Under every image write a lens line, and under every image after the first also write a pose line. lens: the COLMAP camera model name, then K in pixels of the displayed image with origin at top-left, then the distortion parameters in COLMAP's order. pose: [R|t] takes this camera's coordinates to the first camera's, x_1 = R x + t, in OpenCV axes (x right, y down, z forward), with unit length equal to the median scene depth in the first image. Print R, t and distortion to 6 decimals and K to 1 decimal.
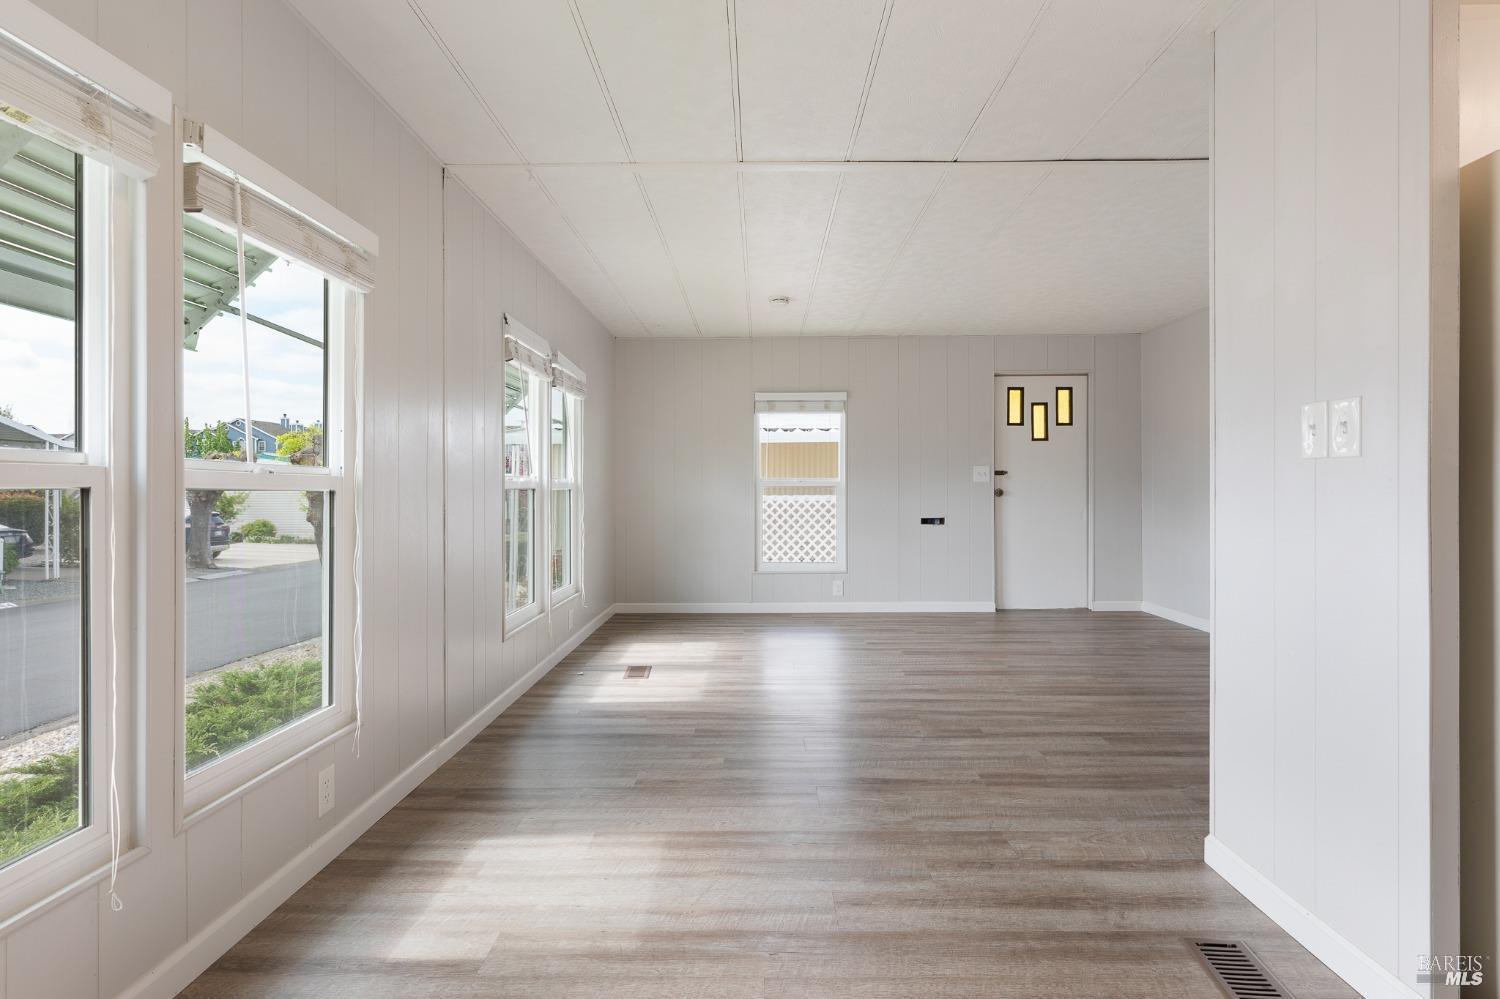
lens RADIAL K [[802.3, 0, 752.3], [0, 802.3, 496.5], [0, 0, 1]] dist [0.002473, -0.001168]
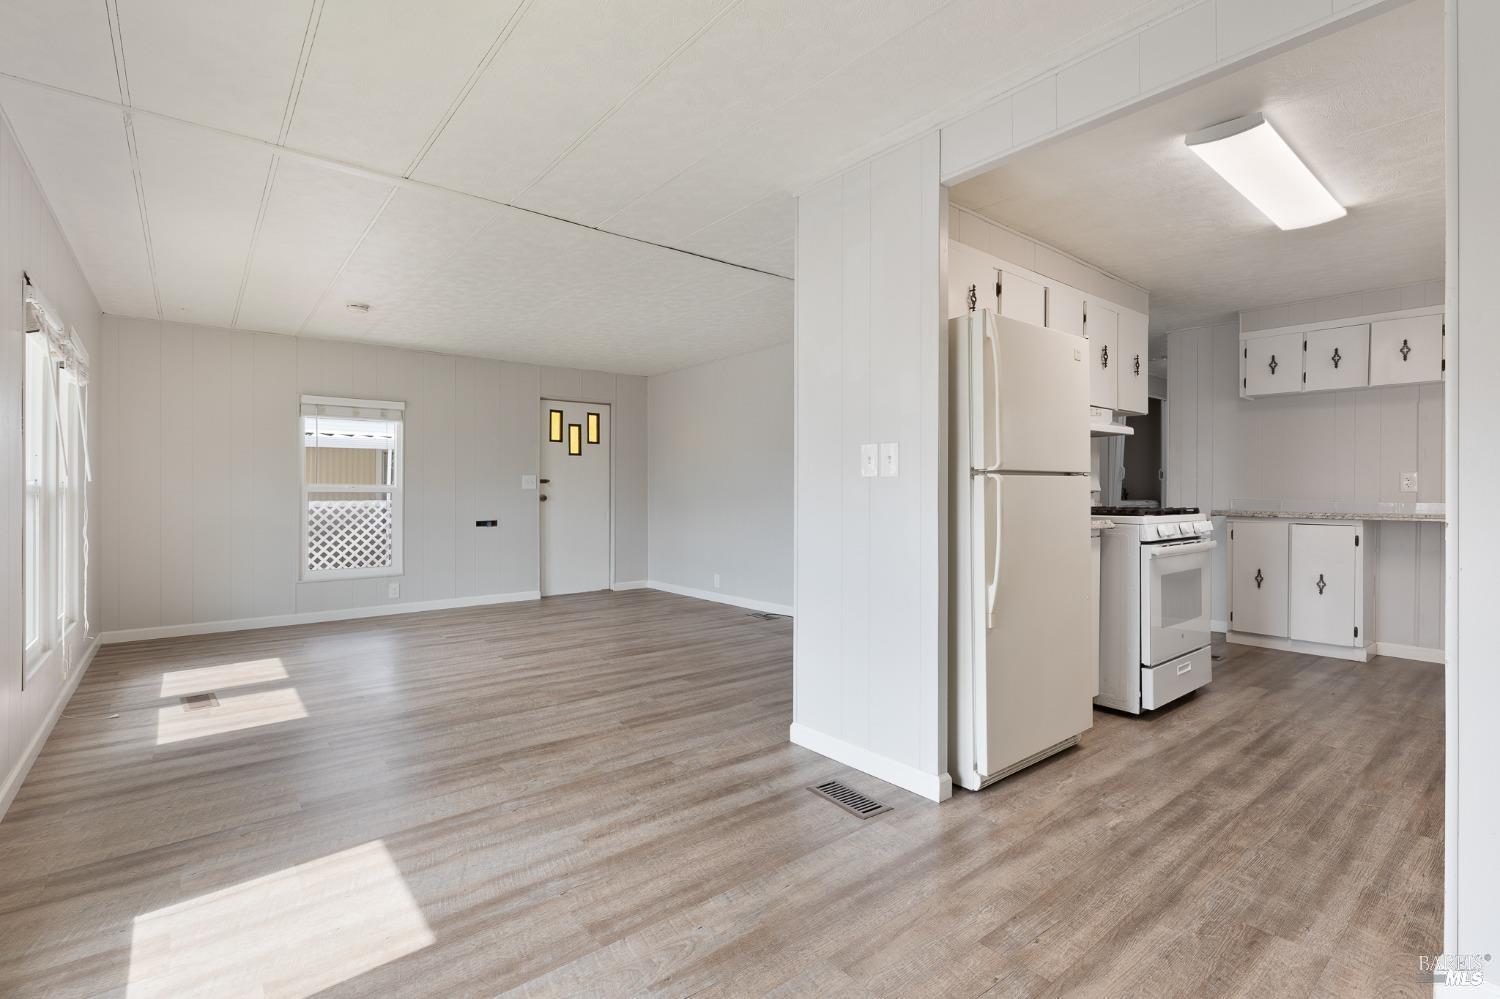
lens RADIAL K [[698.2, 0, 754.9], [0, 698.2, 493.7], [0, 0, 1]] dist [0.002477, -0.000973]
pose [[0.766333, 0.001682, 0.642442, -0.244380], [0.005289, 0.999946, -0.008928, -0.000457], [-0.642422, 0.010240, 0.766282, 0.021331]]
